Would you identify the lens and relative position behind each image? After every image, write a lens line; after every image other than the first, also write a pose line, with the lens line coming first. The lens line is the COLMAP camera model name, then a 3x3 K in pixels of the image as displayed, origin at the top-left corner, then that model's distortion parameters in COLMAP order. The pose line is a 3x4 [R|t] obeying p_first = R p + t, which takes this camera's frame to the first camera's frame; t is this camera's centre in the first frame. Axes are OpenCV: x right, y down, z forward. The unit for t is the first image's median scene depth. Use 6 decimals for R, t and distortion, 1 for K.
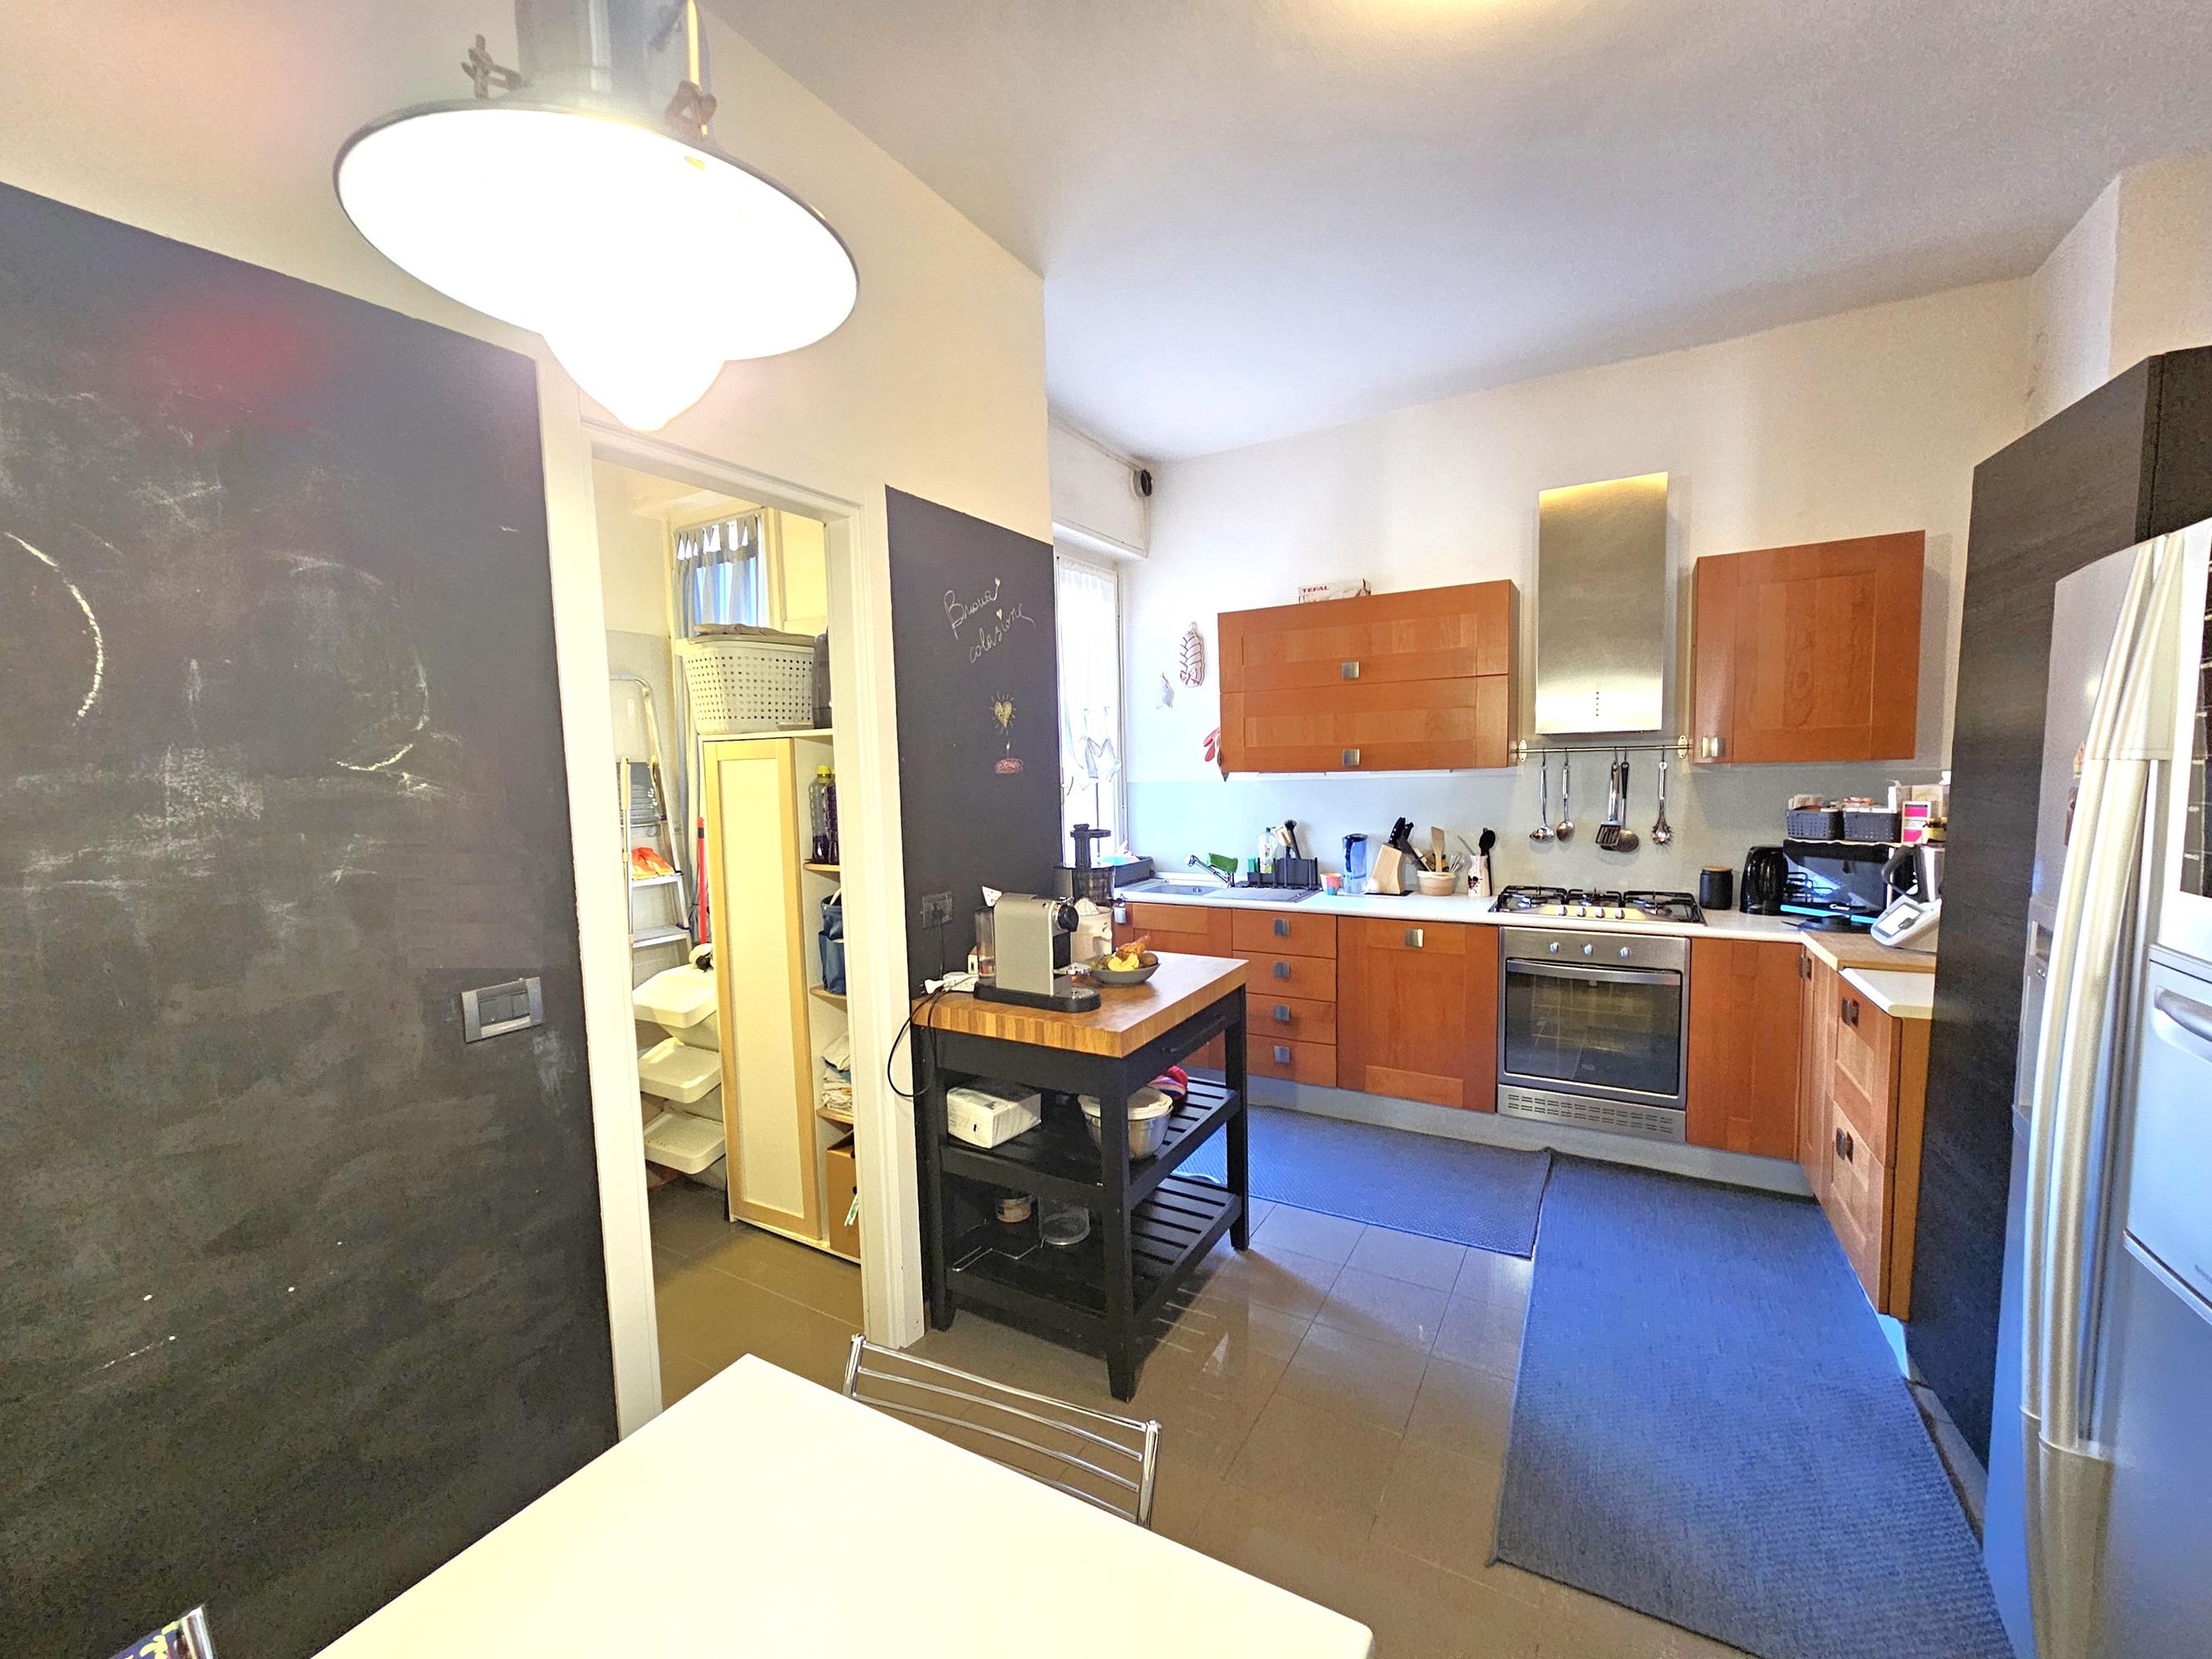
lens RADIAL K [[901.4, 0, 1108.6], [0, 901.4, 834.5], [0, 0, 1]] dist [0.000882, 0.001037]
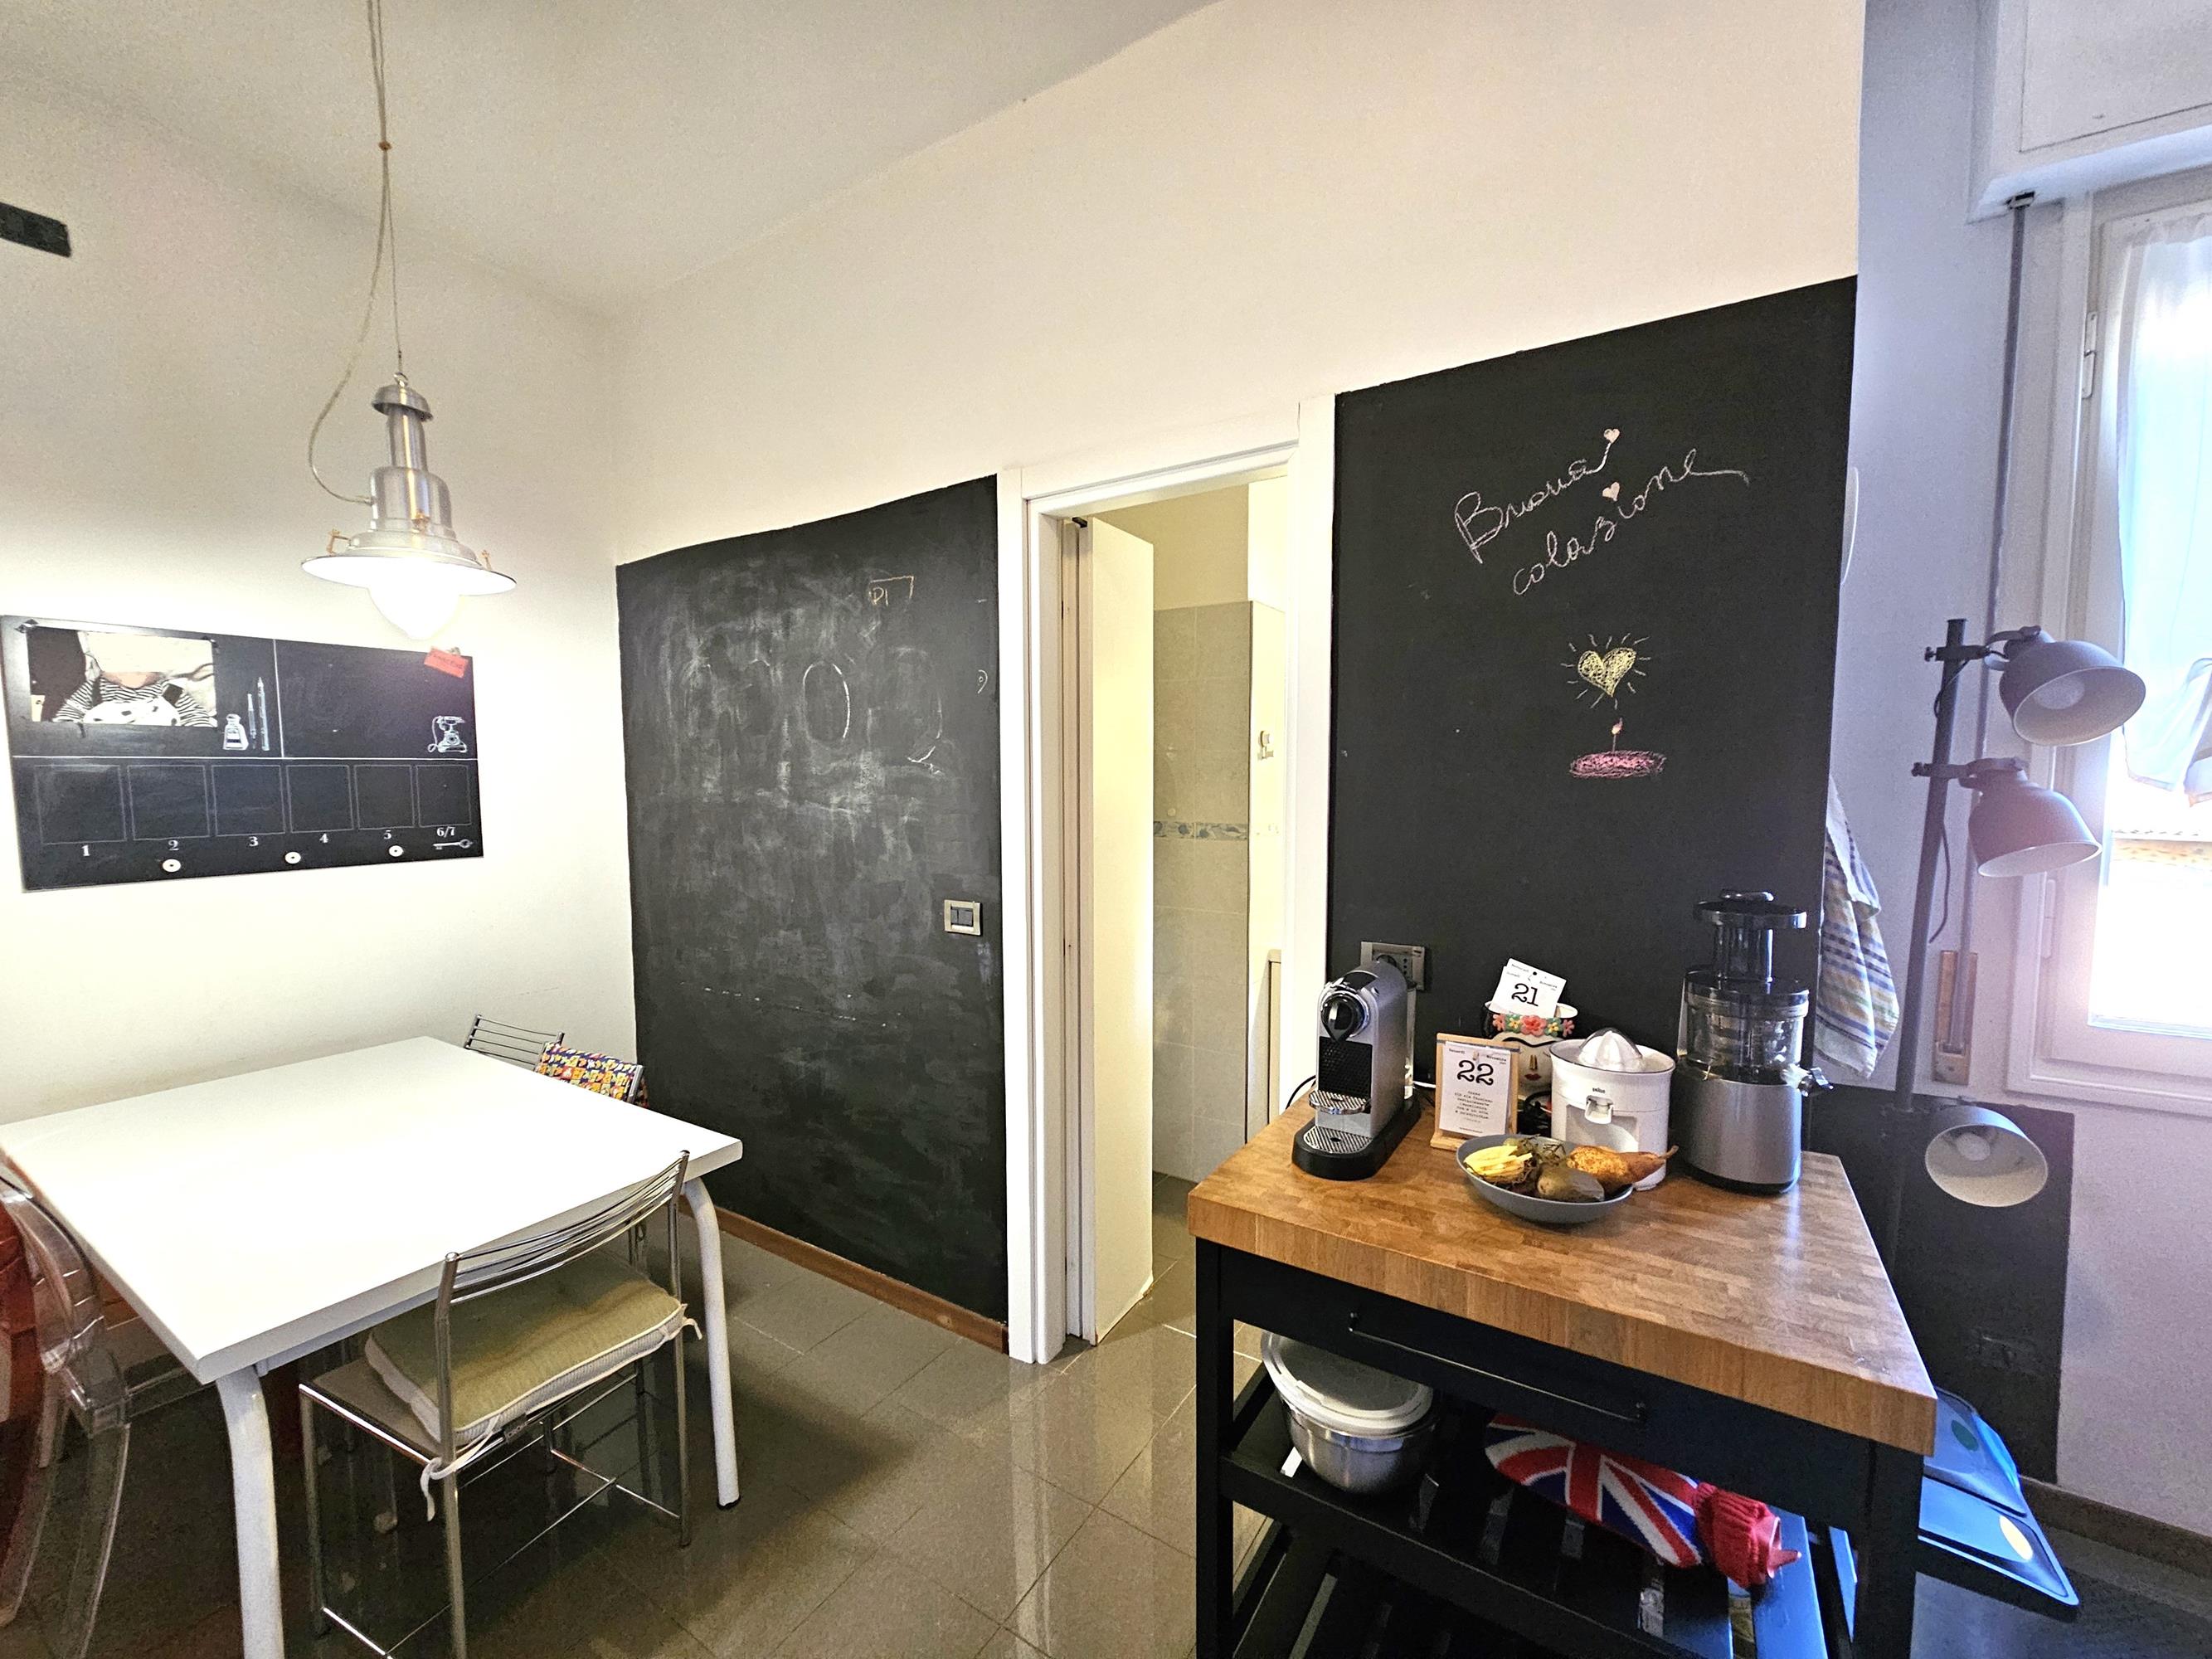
lens RADIAL K [[901.4, 0, 1107.6], [0, 901.4, 837.9], [0, 0, 1]] dist [0.000882, 0.001037]
pose [[-0.046623, 0.101862, -0.993705, 0.956088], [-0.070845, 0.991945, 0.105006, -0.138884], [0.996397, 0.075295, -0.039031, 1.479303]]
